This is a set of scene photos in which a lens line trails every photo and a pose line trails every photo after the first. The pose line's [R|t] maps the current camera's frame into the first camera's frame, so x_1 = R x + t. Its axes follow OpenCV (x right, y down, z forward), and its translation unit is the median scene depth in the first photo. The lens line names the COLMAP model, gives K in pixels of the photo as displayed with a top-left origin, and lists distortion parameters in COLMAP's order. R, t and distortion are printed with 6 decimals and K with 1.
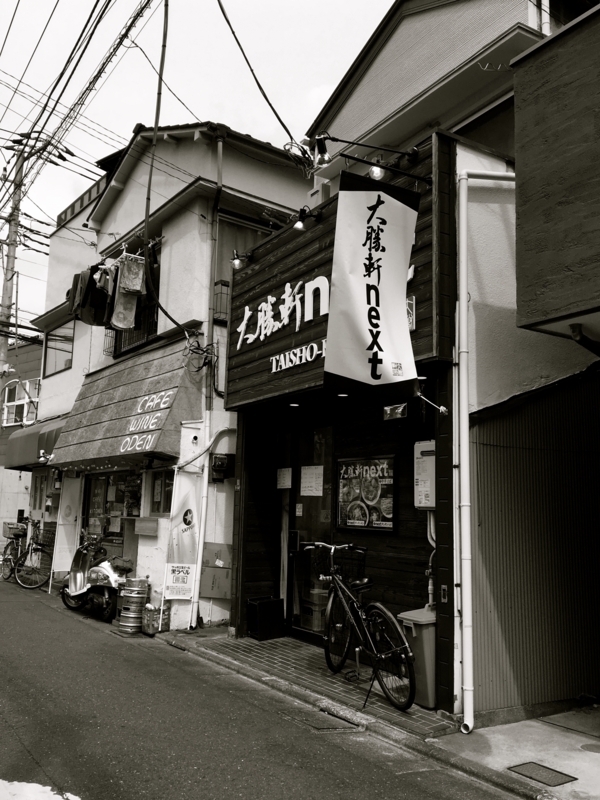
lens RADIAL K [[671.1, 0, 298.9], [0, 671.1, 400.1], [0, 0, 1]] dist [0.064851, -0.076848]
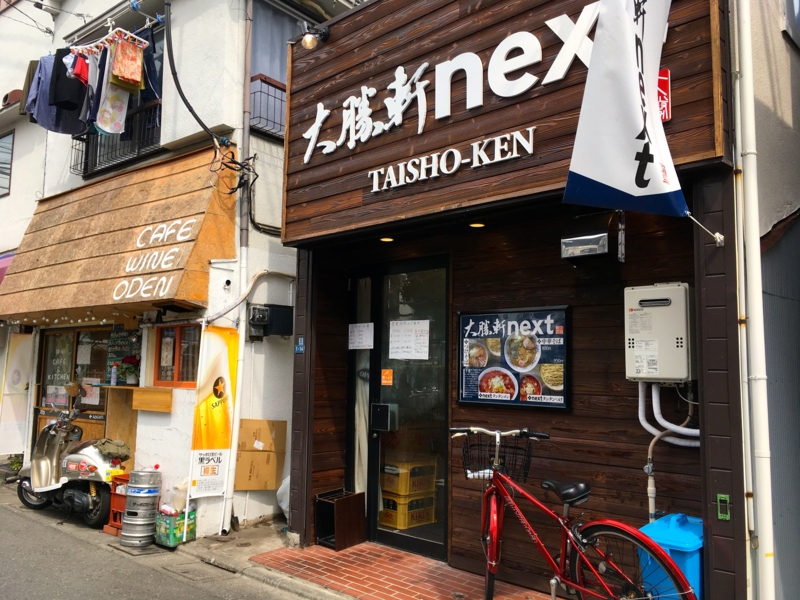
lens RADIAL K [[671.1, 0, 422.1], [0, 671.1, 293.3], [0, 0, 1]] dist [0.064851, -0.076848]
pose [[0.968968, 0.015662, 0.246691, -0.147527], [-0.029508, 0.998183, 0.052532, 0.025710], [-0.245420, -0.058181, 0.967669, 0.247057]]
